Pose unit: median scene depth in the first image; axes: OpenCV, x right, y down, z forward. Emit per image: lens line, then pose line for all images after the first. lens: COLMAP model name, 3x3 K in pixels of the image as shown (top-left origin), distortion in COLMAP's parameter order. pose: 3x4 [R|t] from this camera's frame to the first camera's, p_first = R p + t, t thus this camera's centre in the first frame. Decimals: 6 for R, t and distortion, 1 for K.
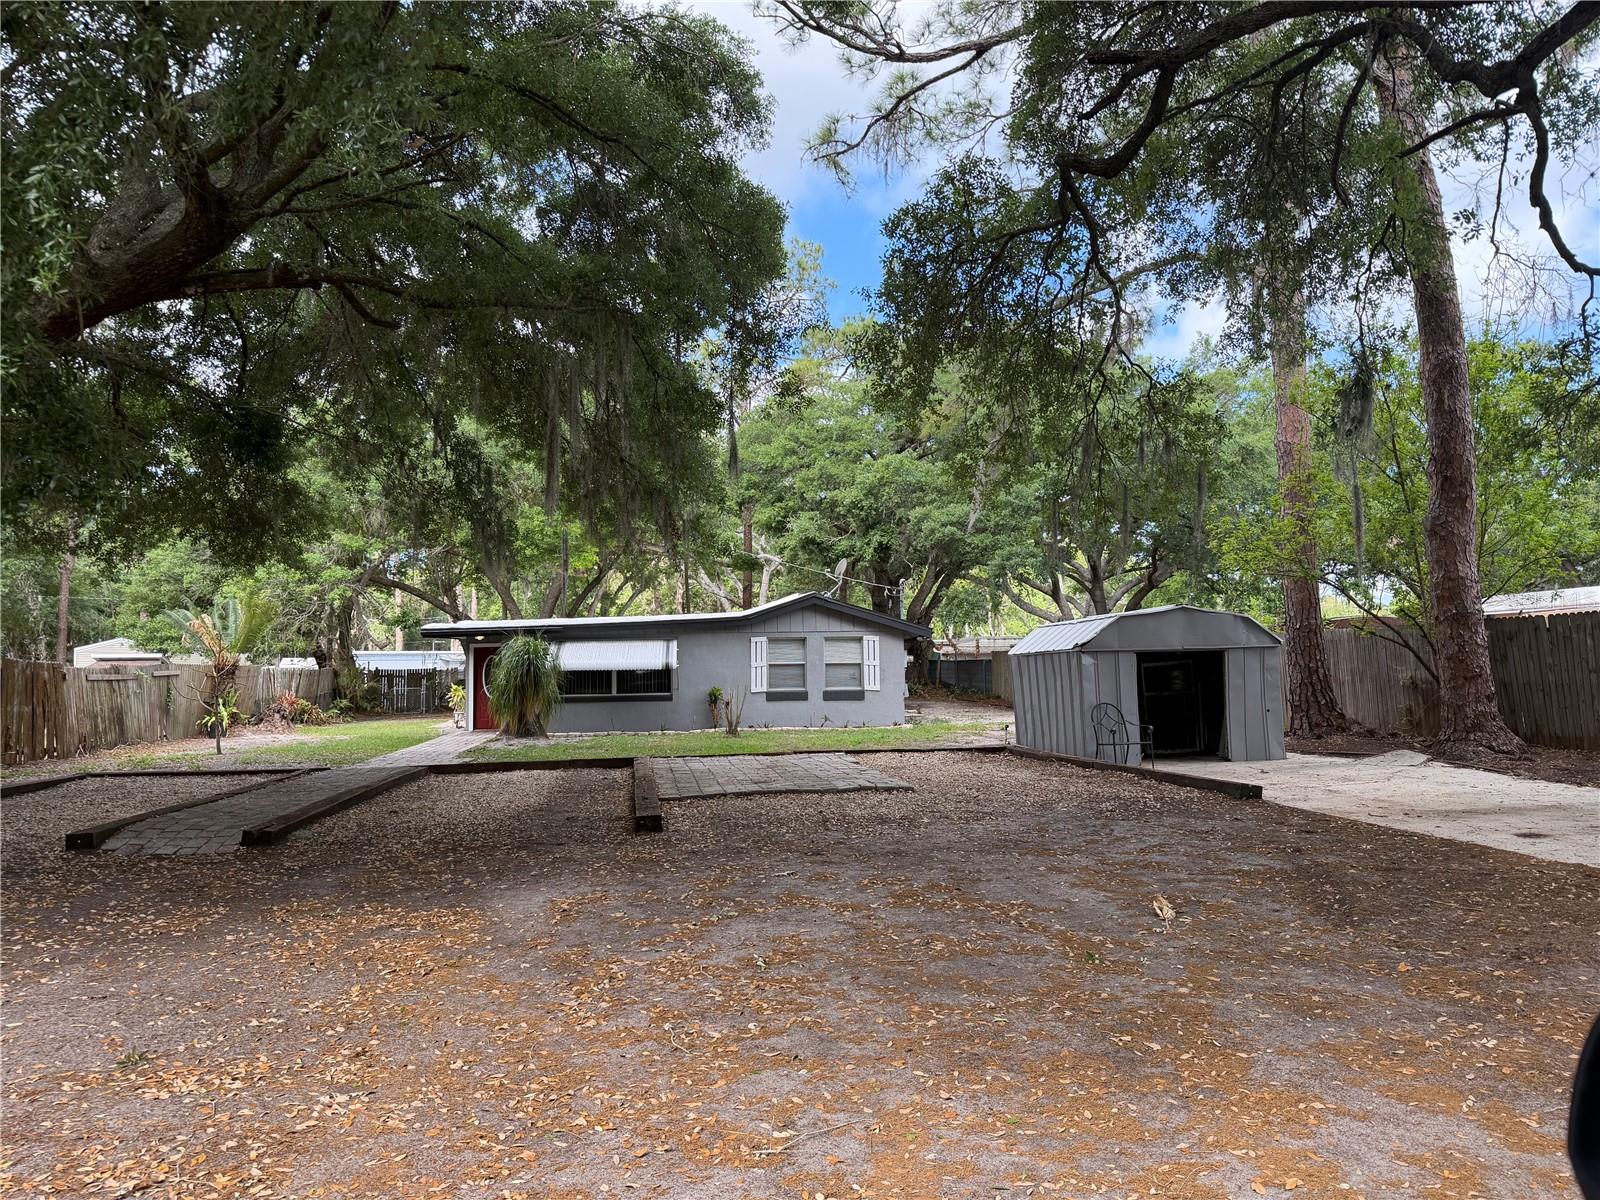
lens RADIAL K [[1130.2, 0, 812.3], [0, 1130.2, 601.1], [0, 0, 1]] dist [0.061690, -0.090713]
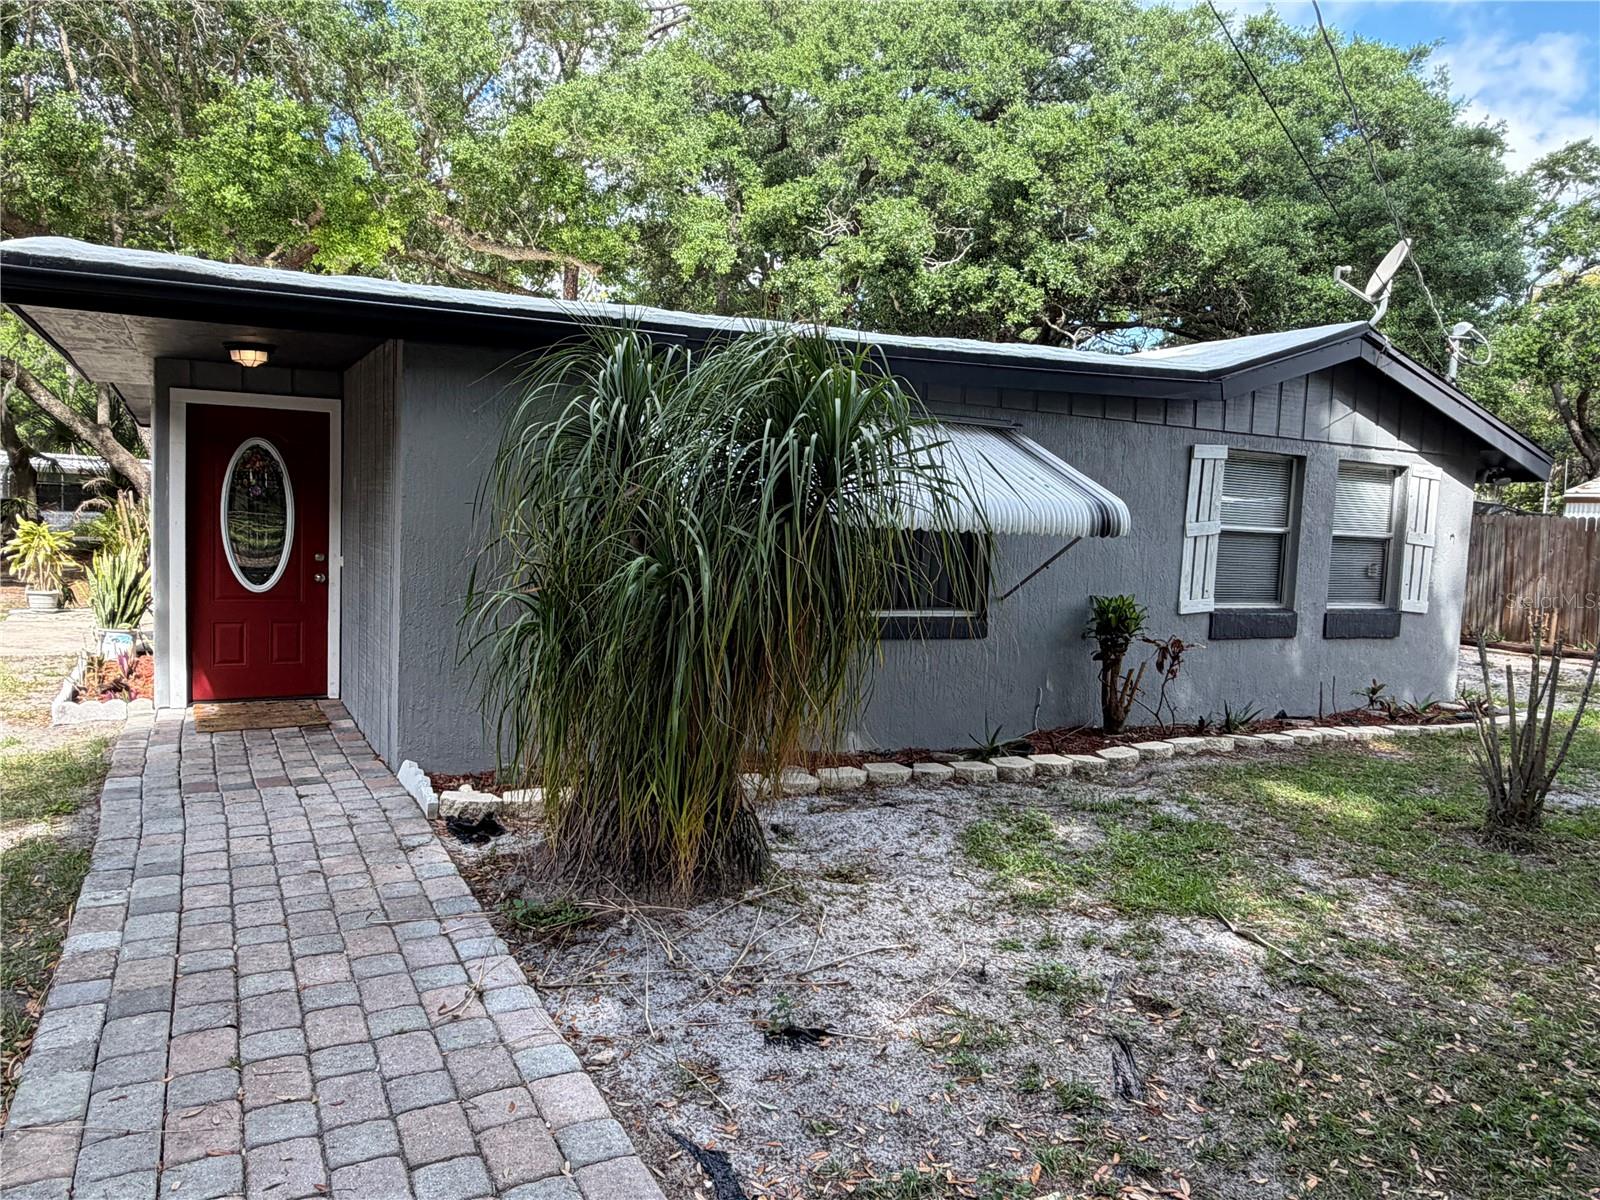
lens RADIAL K [[1098.2, 0, 799.5], [0, 1098.2, 594.8], [0, 0, 1]] dist [0.000113, 0.004840]
pose [[0.930808, 0.031095, 0.364183, -0.271736], [-0.078721, 0.990046, 0.116669, 0.046848], [-0.356930, -0.137266, 0.923991, 0.743351]]
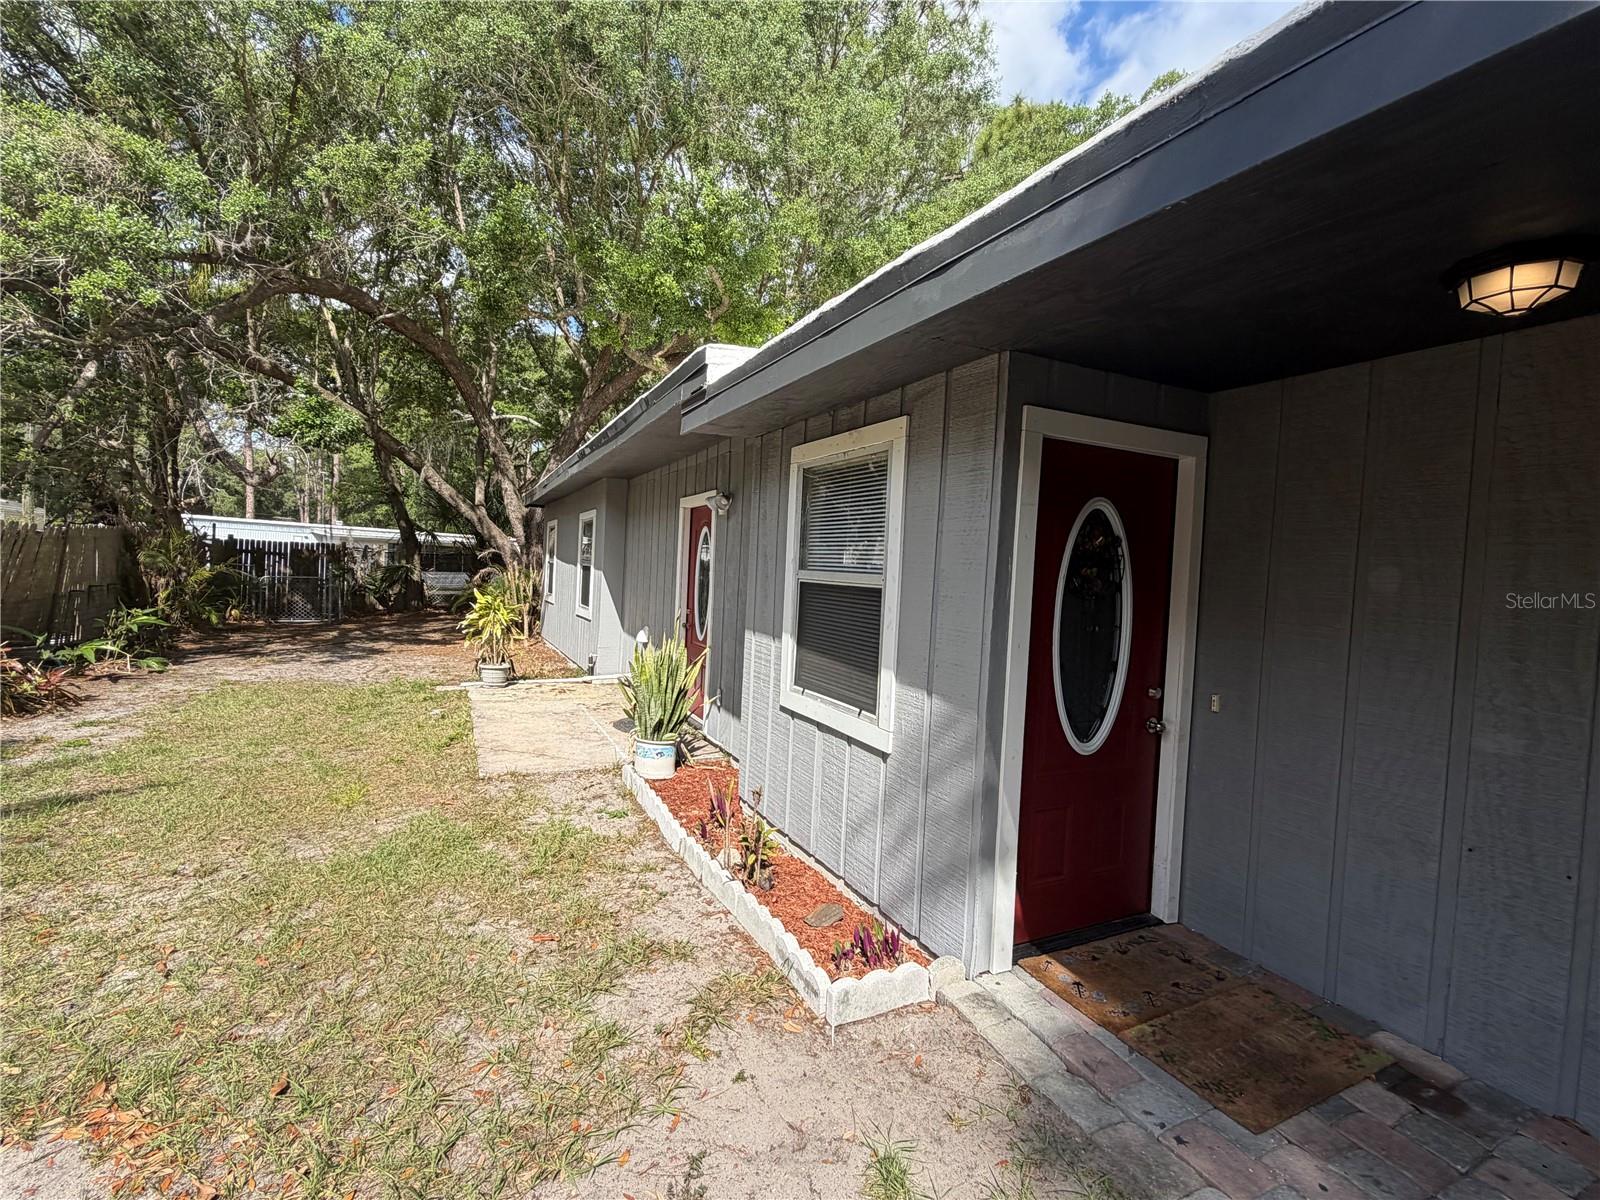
lens RADIAL K [[709.5, 0, 795.1], [0, 709.5, 597.5], [0, 0, 1]] dist [-0.020220, -0.000208]
pose [[0.943533, 0.056252, 0.326468, -0.382267], [-0.087897, 0.992666, 0.082993, 0.061430], [-0.319405, -0.107002, 0.941558, 0.977604]]
